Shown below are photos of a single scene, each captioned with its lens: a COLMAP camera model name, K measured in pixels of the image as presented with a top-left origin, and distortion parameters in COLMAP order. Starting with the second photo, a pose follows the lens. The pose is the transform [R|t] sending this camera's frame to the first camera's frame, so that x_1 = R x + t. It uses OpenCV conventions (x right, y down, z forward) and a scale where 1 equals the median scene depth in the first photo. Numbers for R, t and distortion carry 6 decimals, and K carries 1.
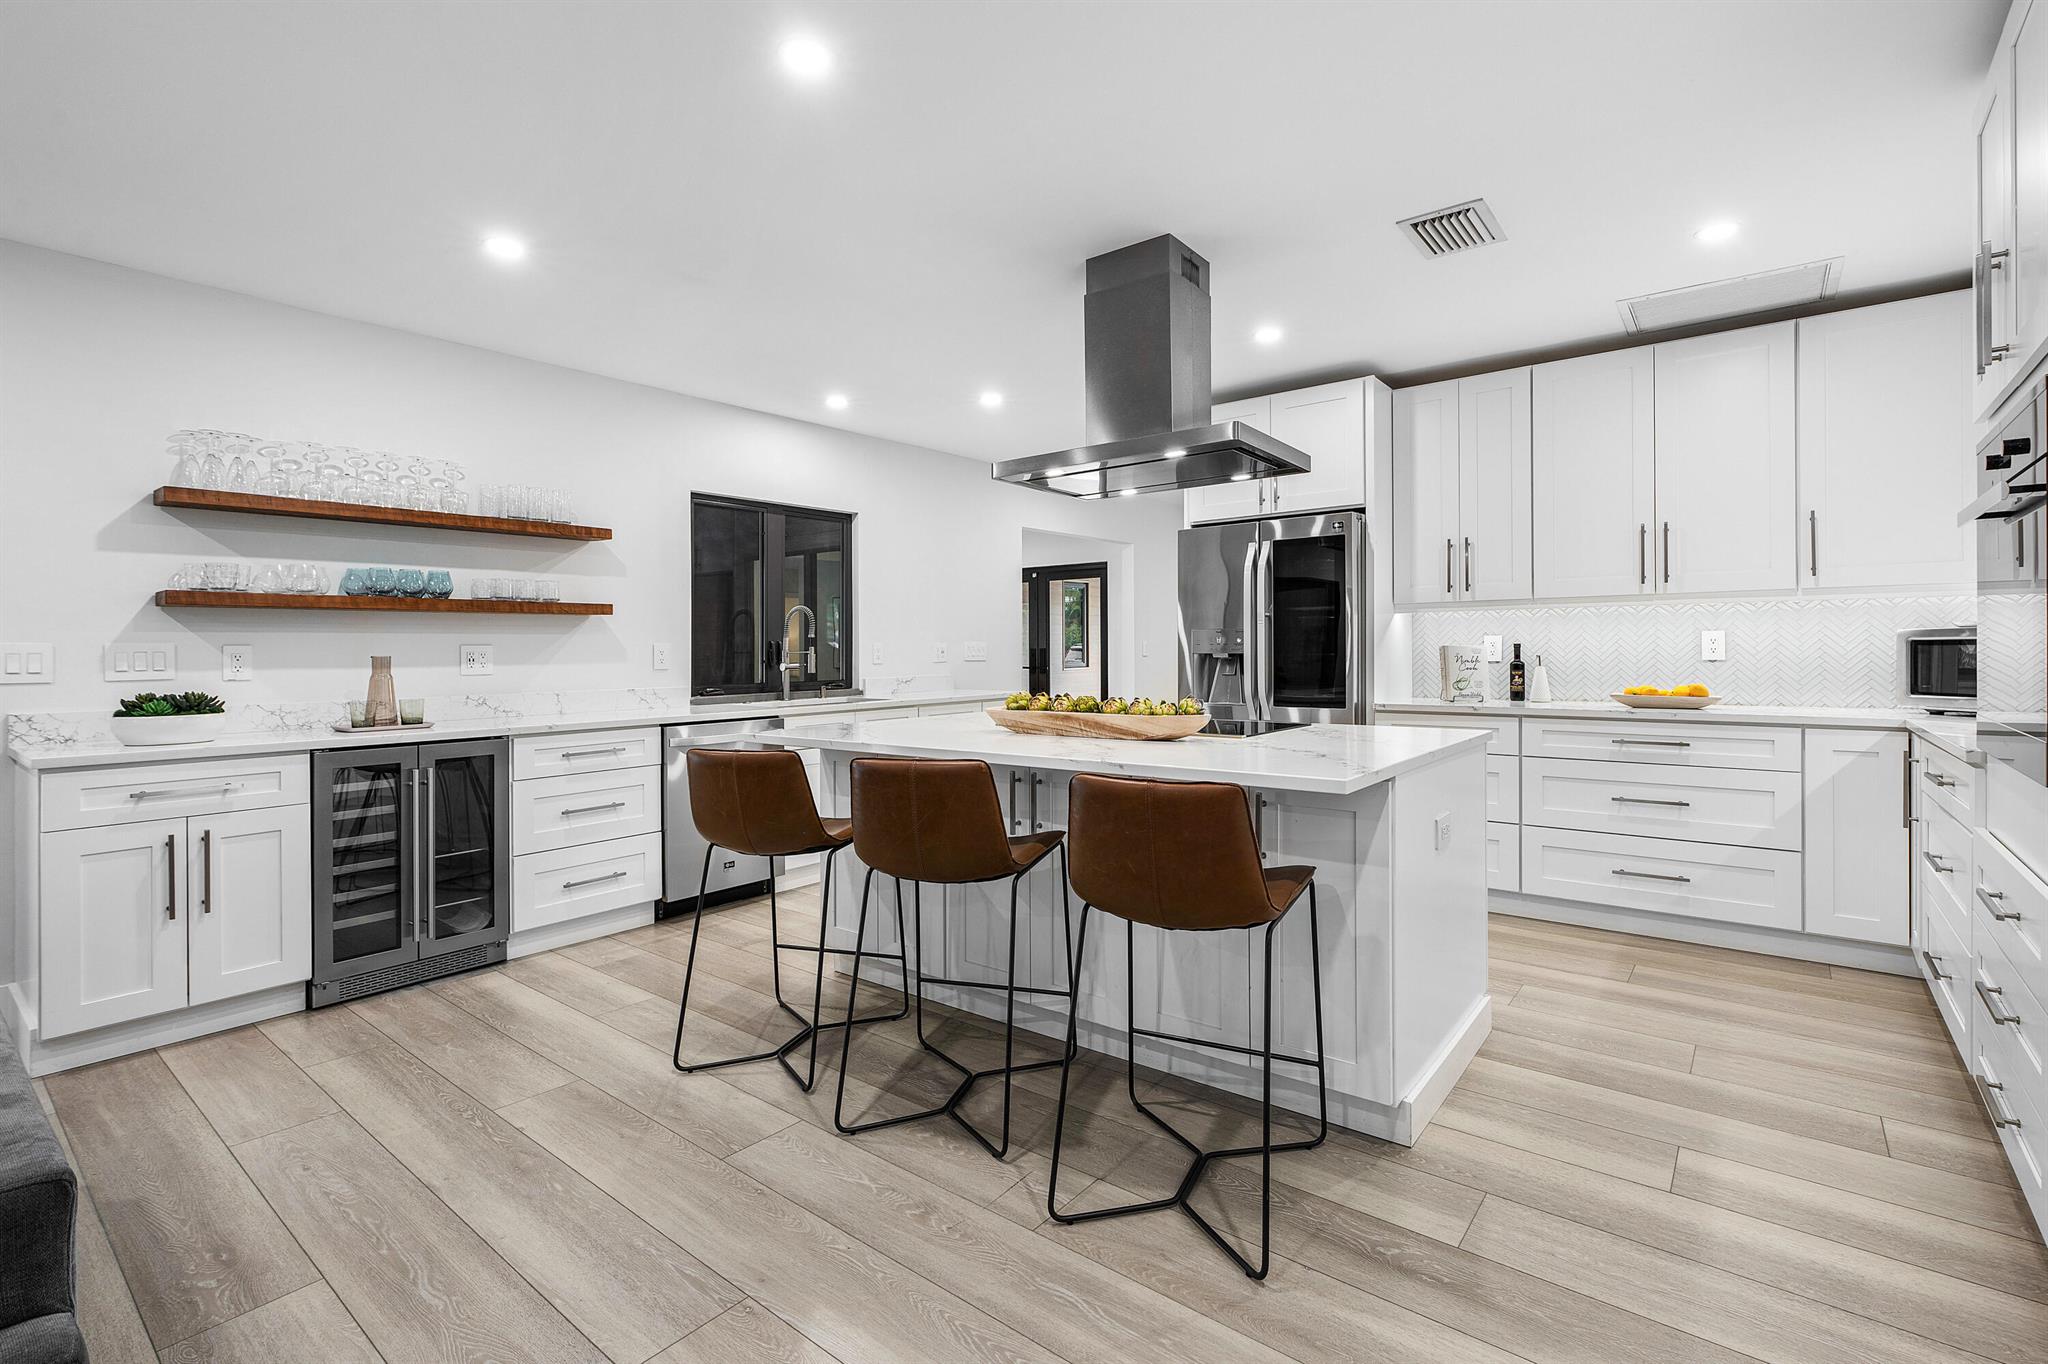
lens RADIAL K [[928.6, 0, 1038.7], [0, 928.6, 651.9], [0, 0, 1]] dist [-0.001256, 0.000256]
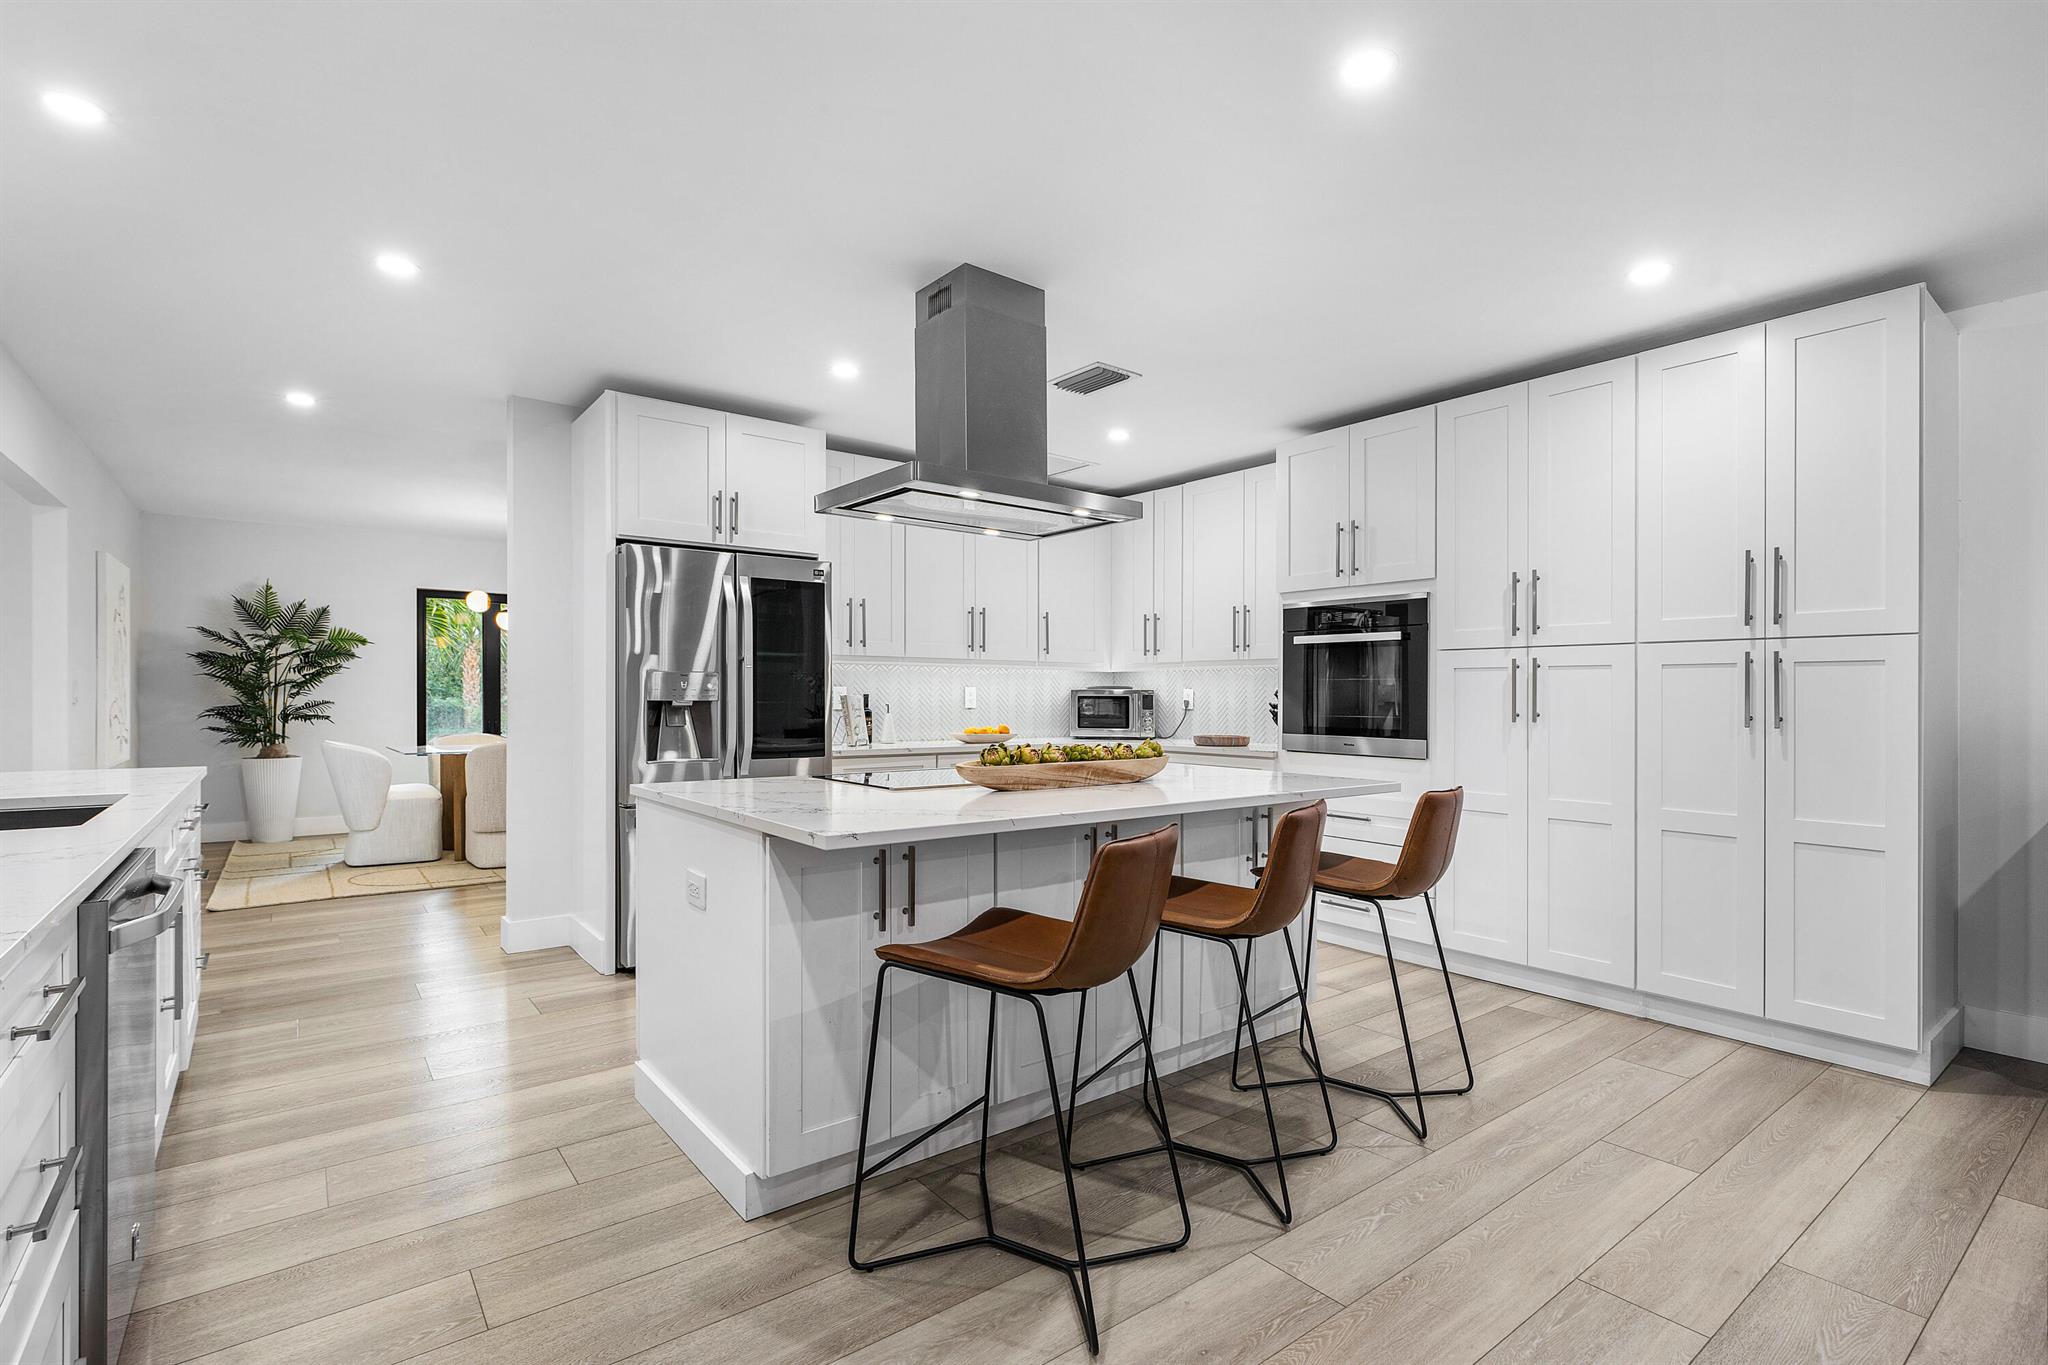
lens RADIAL K [[962.8, 0, 1022.4], [0, 962.8, 696.3], [0, 0, 1]] dist [-0.004145, 0.000035]
pose [[0.242313, 0.011499, 0.970130, -0.758536], [-0.002839, 0.999934, -0.011143, 0.008027], [-0.970194, -0.000054, 0.242330, 0.651261]]
